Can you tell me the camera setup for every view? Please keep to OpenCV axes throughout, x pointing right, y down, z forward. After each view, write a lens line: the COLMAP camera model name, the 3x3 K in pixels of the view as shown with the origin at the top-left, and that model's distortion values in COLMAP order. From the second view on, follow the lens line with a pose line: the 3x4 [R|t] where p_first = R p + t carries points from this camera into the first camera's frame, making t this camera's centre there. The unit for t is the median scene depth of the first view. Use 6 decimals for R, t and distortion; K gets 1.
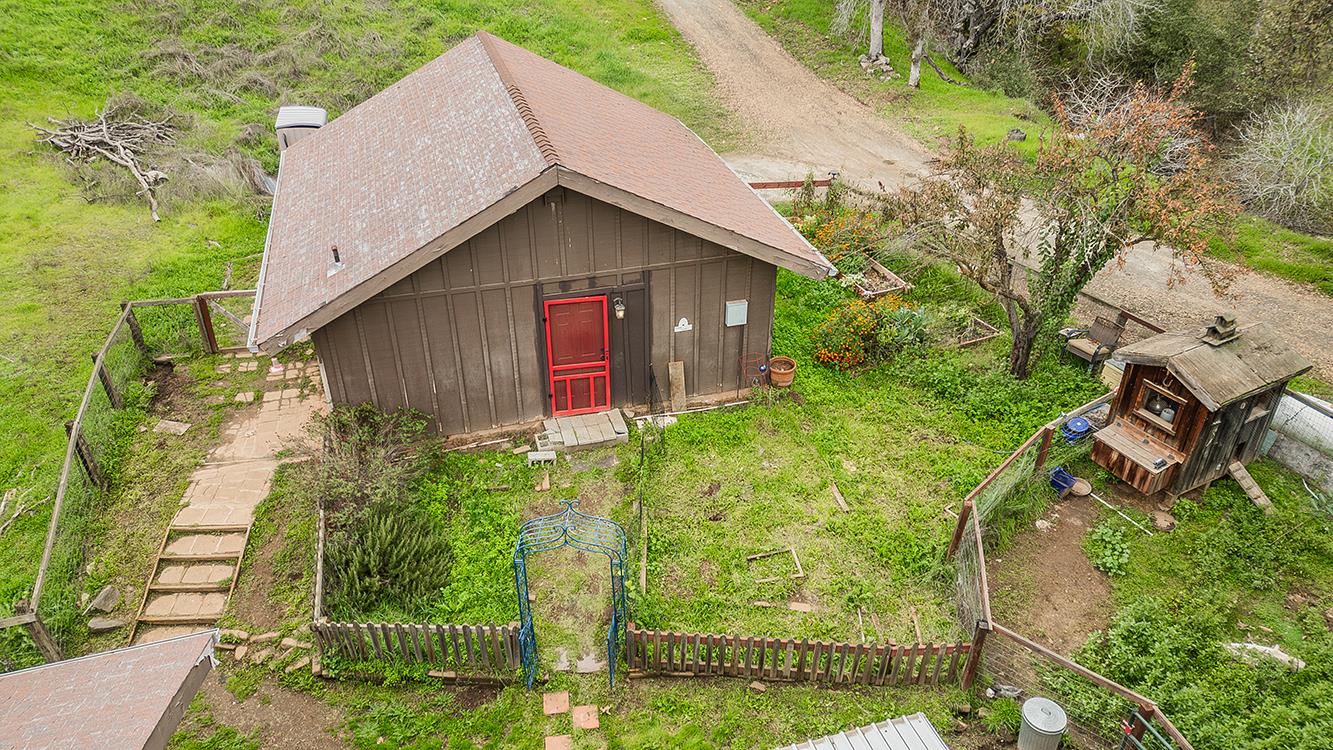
lens RADIAL K [[925.7, 0, 666.2], [0, 925.7, 370.8], [0, 0, 1]] dist [0.089617, -0.059227]
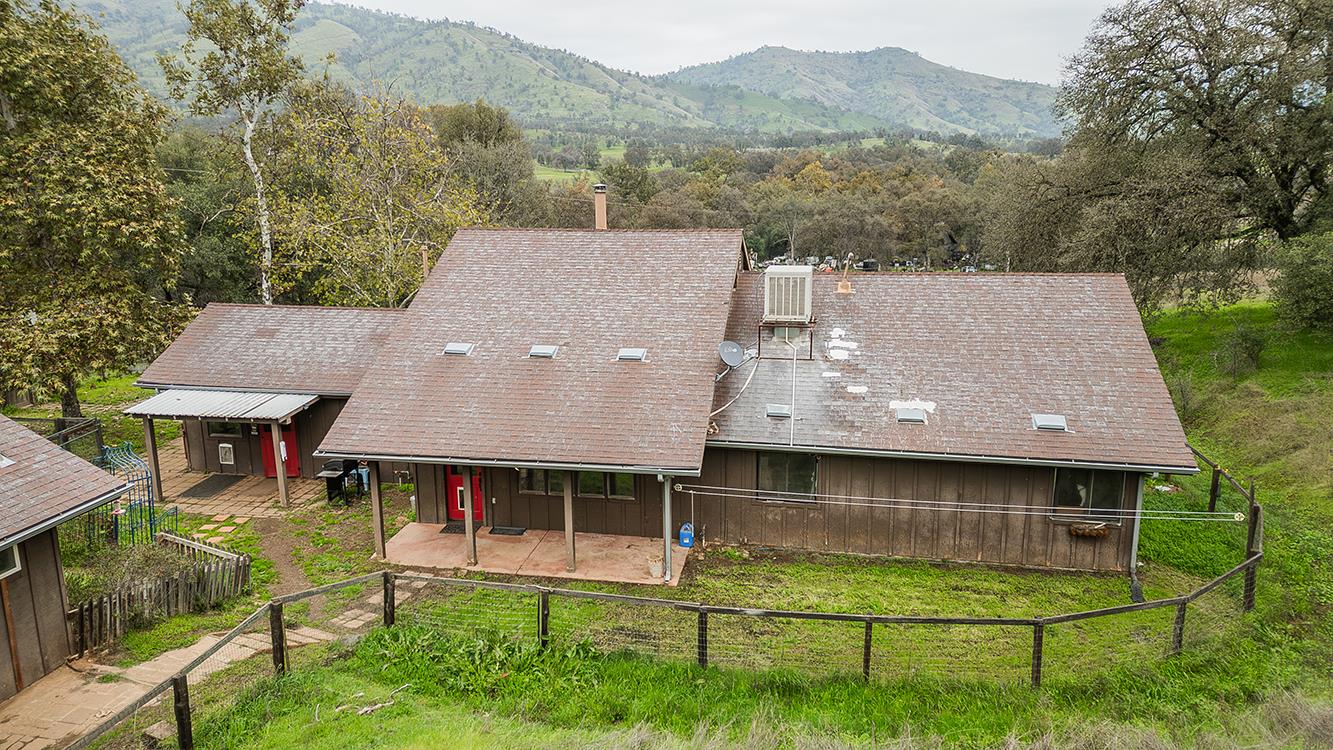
lens RADIAL K [[925.7, 0, 664.6], [0, 925.7, 371.7], [0, 0, 1]] dist [0.089617, -0.059227]
pose [[-0.889278, -0.100494, 0.446190, -1.239089], [0.245293, 0.718598, 0.650729, -0.572411], [-0.386026, 0.688126, -0.614383, 1.141294]]
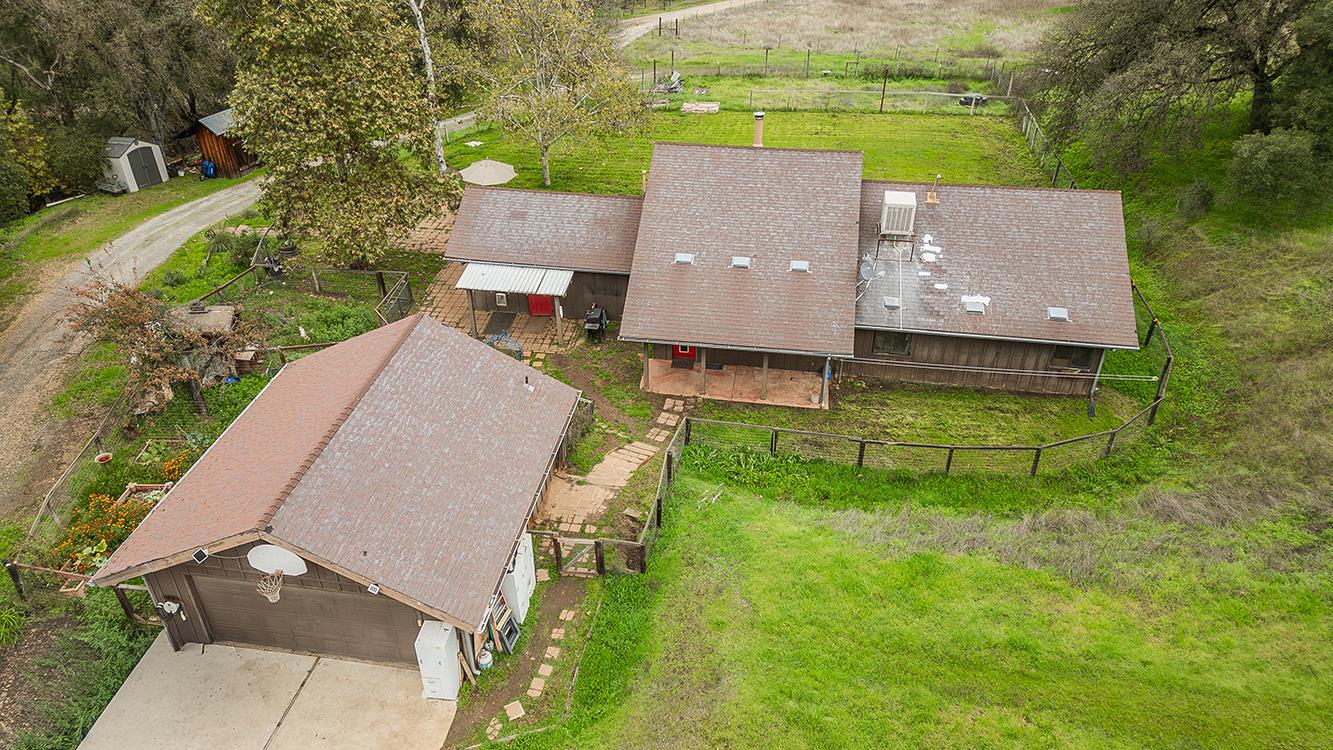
lens RADIAL K [[925.7, 0, 662.4], [0, 925.7, 376.5], [0, 0, 1]] dist [0.089617, -0.059227]
pose [[-0.902125, -0.245484, 0.354836, -1.128104], [0.228327, 0.426193, 0.875344, -1.524580], [-0.366112, 0.870688, -0.328429, 1.342389]]
